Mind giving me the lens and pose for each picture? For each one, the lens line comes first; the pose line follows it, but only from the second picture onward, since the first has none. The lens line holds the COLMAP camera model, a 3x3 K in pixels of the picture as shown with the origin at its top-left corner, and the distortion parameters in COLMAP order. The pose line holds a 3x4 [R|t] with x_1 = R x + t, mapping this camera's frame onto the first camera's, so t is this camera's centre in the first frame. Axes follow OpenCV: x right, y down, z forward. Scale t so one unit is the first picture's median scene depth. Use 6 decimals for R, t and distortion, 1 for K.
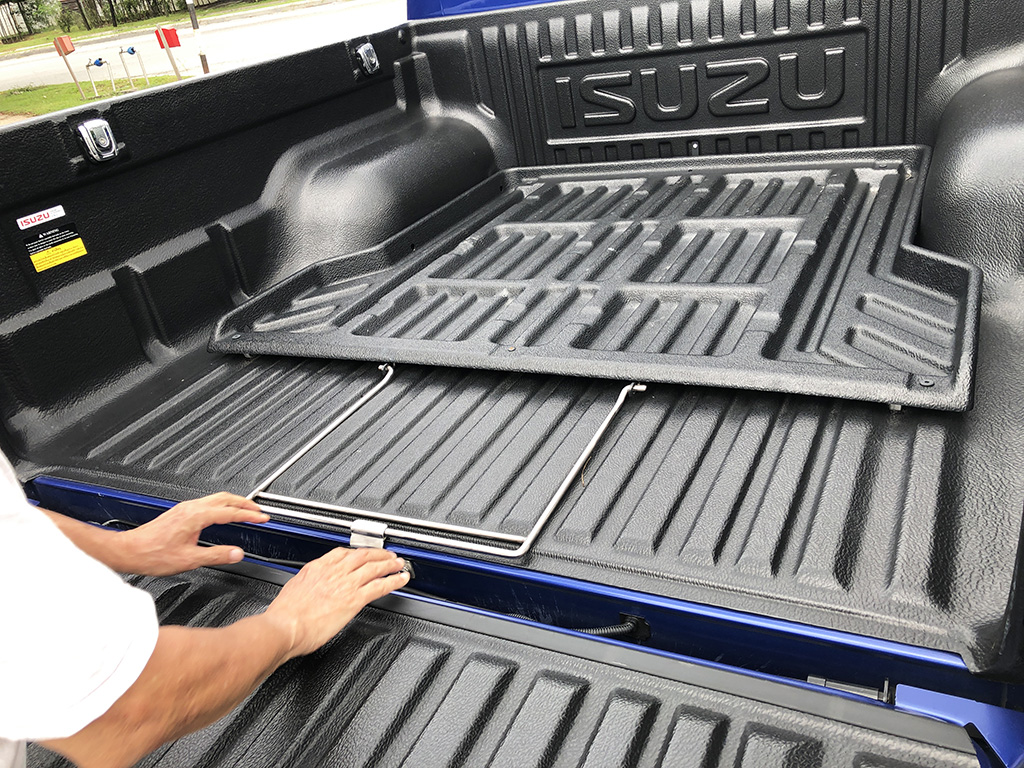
lens RADIAL K [[846.3, 0, 510.4], [0, 846.3, 360.6], [0, 0, 1]] dist [0.063848, -0.082219]
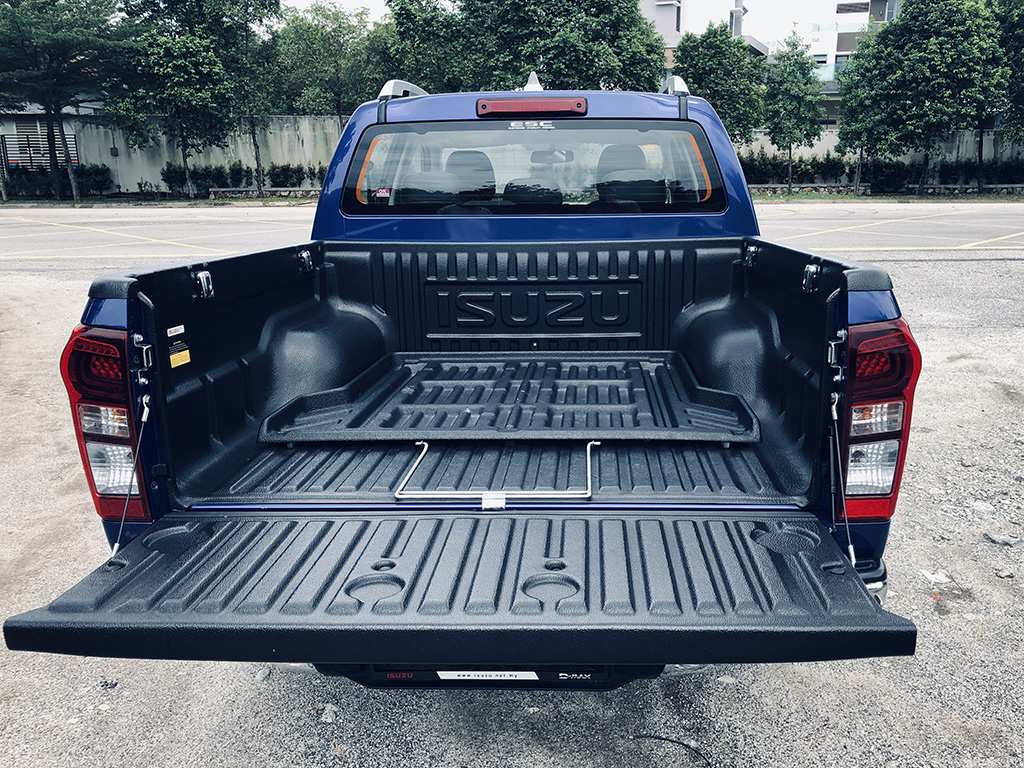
lens RADIAL K [[913.1, 0, 551.0], [0, 913.1, 384.8], [0, 0, 1]] dist [0.073388, -0.108032]
pose [[0.899544, 0.069153, 0.431322, -0.482693], [0.052107, 0.963354, -0.263125, 0.259138], [-0.433712, 0.259167, 0.862975, -0.403177]]
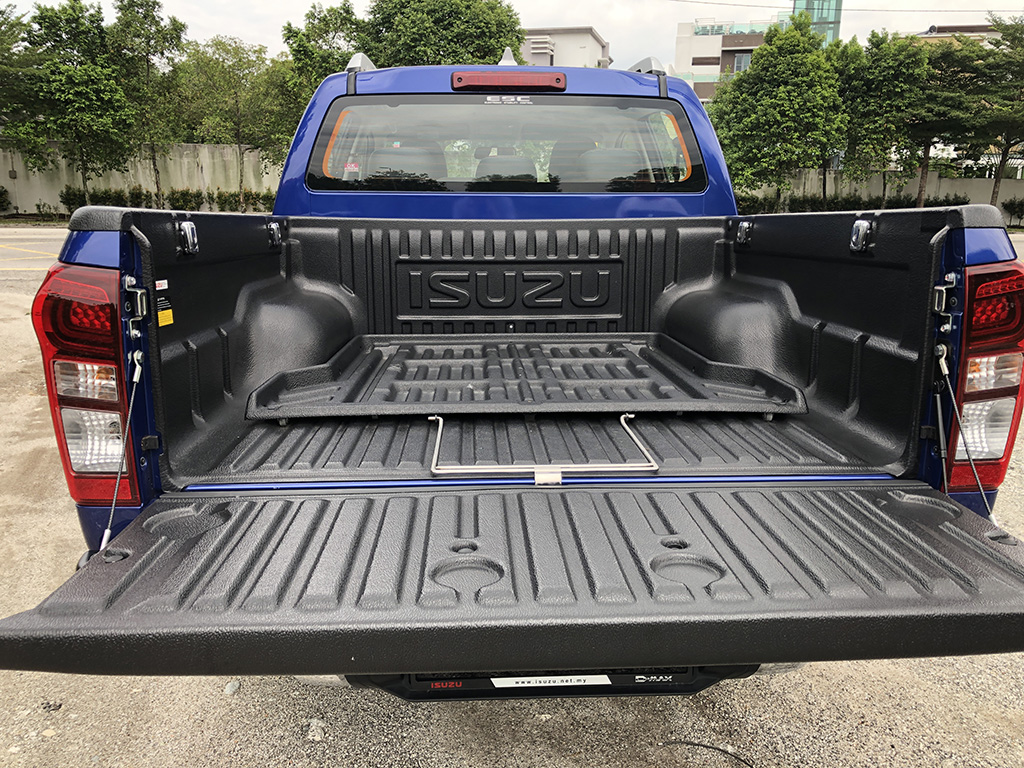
lens RADIAL K [[846.3, 0, 510.4], [0, 846.3, 360.6], [0, 0, 1]] dist [0.063848, -0.082219]
pose [[0.856919, 0.087126, 0.508034, -0.546745], [0.082226, 0.949884, -0.301594, 0.250656], [-0.508850, 0.300216, 0.806810, -0.134463]]
